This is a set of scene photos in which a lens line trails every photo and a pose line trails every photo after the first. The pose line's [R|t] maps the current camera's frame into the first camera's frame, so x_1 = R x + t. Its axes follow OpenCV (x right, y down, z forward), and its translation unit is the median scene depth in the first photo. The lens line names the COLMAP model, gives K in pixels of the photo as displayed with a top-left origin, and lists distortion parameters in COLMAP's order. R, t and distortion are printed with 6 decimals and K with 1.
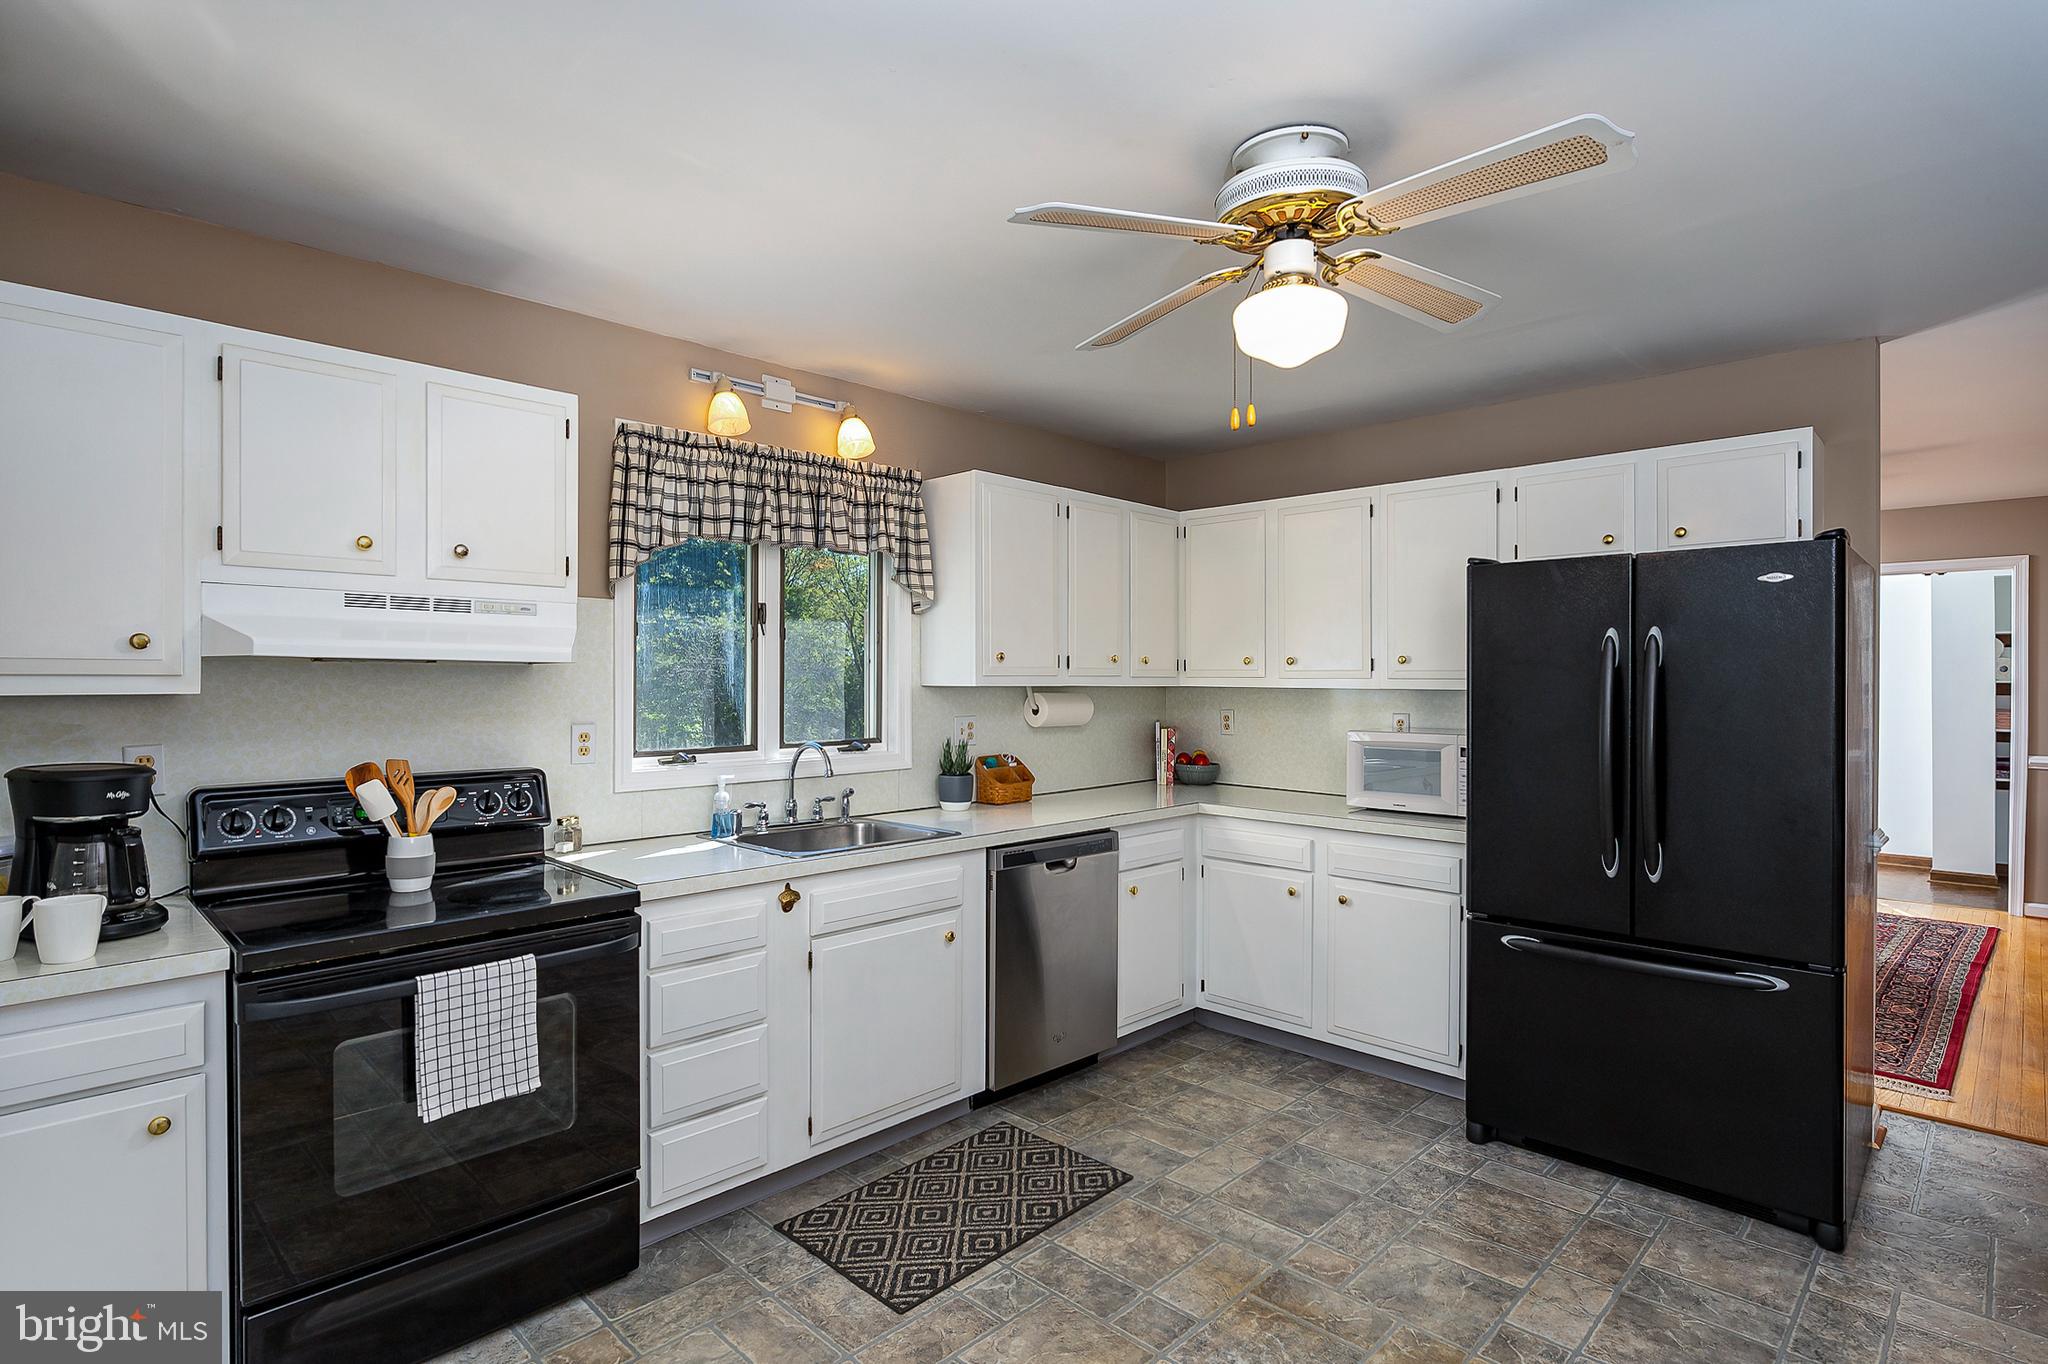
lens RADIAL K [[1031.8, 0, 1022.6], [0, 1031.8, 682.8], [0, 0, 1]] dist [-0.002310, -0.000079]
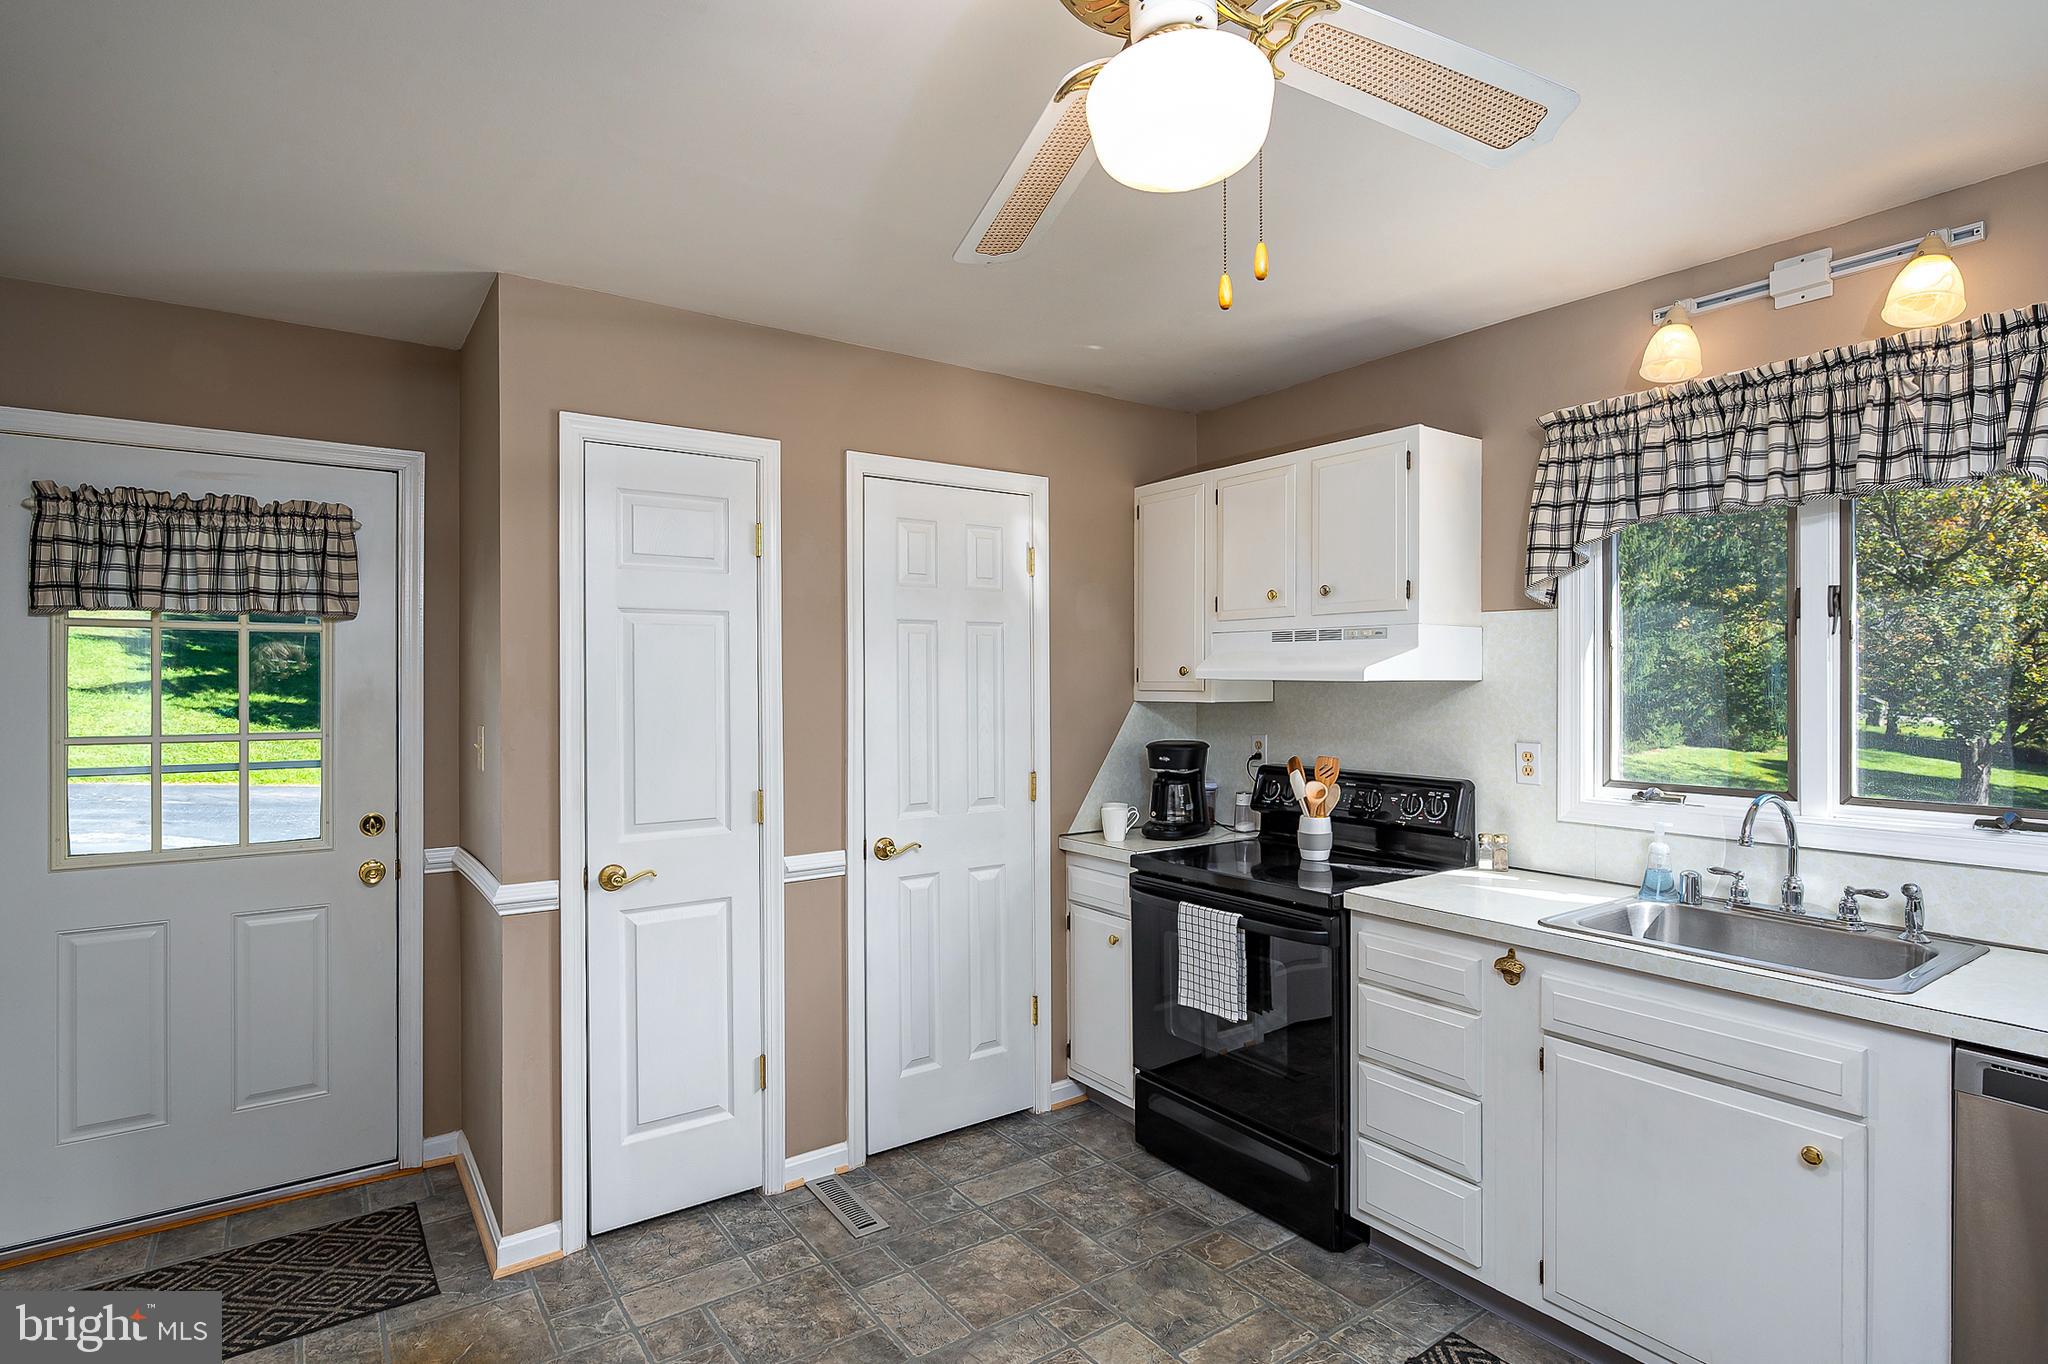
lens RADIAL K [[1031.8, 0, 1022.6], [0, 1031.8, 682.8], [0, 0, 1]] dist [-0.002310, -0.000079]
pose [[-0.174856, 0.000791, -0.984594, 0.629686], [-0.003637, 0.999992, 0.001450, -0.016034], [0.984587, 0.003835, -0.174851, 0.744771]]
